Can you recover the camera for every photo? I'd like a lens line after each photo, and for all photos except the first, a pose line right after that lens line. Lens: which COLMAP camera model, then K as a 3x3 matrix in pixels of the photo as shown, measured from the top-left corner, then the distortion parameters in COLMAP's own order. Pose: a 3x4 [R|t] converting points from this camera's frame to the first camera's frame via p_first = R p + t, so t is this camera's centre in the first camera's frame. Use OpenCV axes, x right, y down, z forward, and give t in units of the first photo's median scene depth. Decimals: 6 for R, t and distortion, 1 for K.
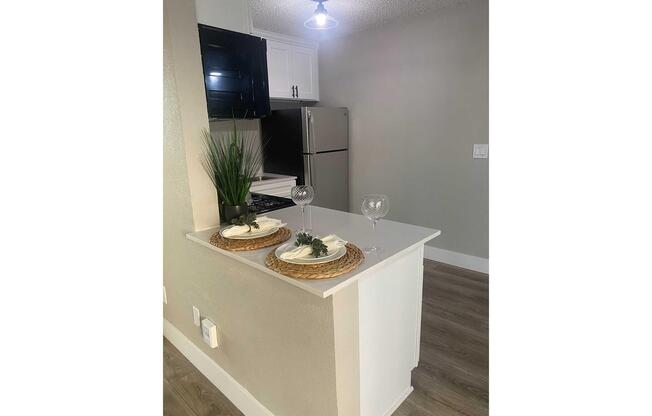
lens RADIAL K [[328.7, 0, 321.6], [0, 328.7, 207.4], [0, 0, 1]] dist [0.001447, -0.000149]
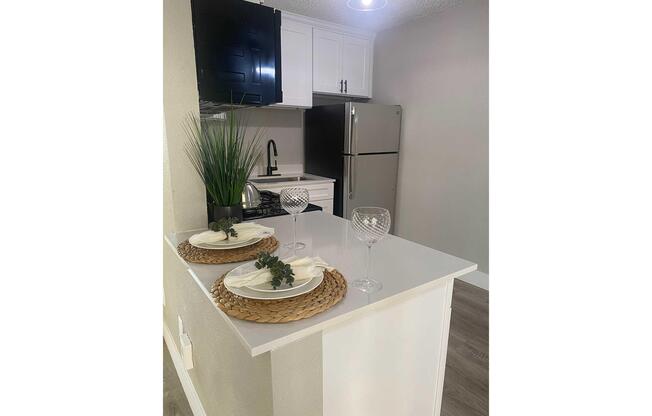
lens RADIAL K [[328.7, 0, 326.5], [0, 328.7, 209.2], [0, 0, 1]] dist [0.001447, -0.000149]
pose [[0.979964, 0.081131, -0.181904, 0.153887], [-0.082448, 0.996595, 0.000321, -0.020726], [0.181311, 0.014683, 0.983316, 0.227650]]
